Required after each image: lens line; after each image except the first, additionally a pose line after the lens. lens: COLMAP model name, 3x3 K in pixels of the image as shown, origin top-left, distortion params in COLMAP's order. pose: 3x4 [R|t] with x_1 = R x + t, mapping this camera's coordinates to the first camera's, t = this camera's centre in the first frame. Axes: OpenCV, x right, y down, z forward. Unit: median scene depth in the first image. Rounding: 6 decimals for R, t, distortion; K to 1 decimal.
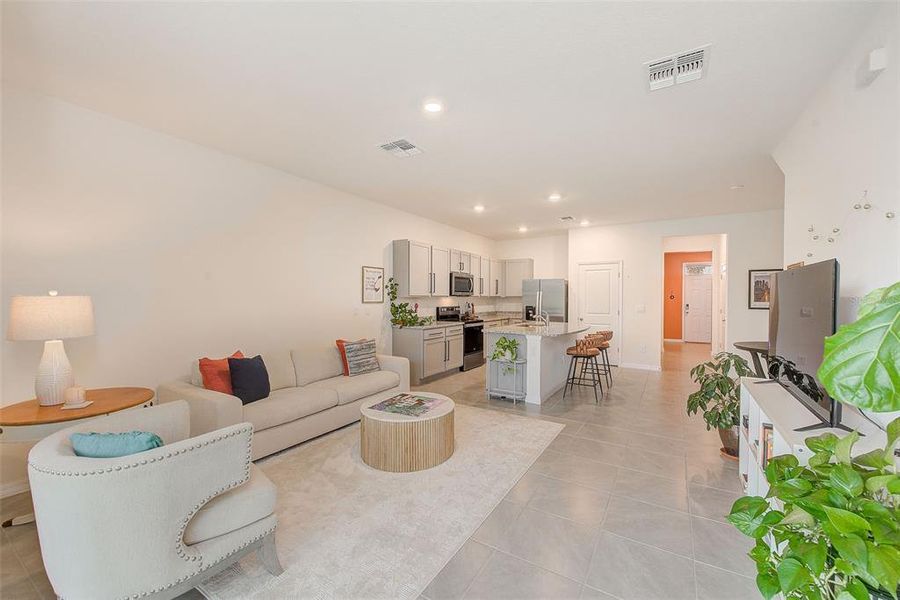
lens RADIAL K [[368.6, 0, 450.0], [0, 368.6, 300.0], [0, 0, 1]] dist [-0.001859, -0.000716]
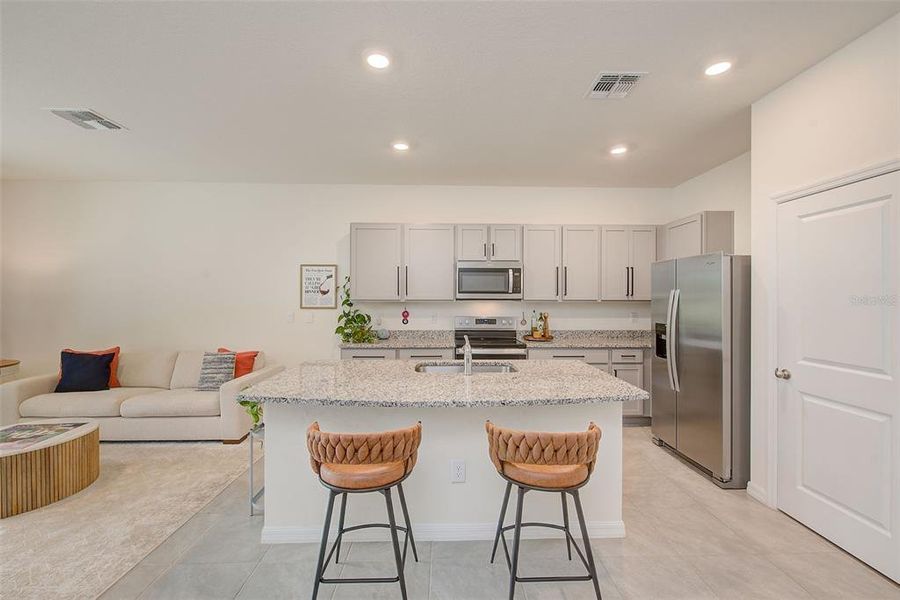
lens RADIAL K [[368.6, 0, 450.0], [0, 368.6, 300.0], [0, 0, 1]] dist [-0.001859, -0.000716]
pose [[0.541521, 0.004827, -0.840673, 0.594575], [-0.006723, 0.999976, 0.001412, -0.013434], [0.840660, 0.004887, 0.541540, 0.747838]]
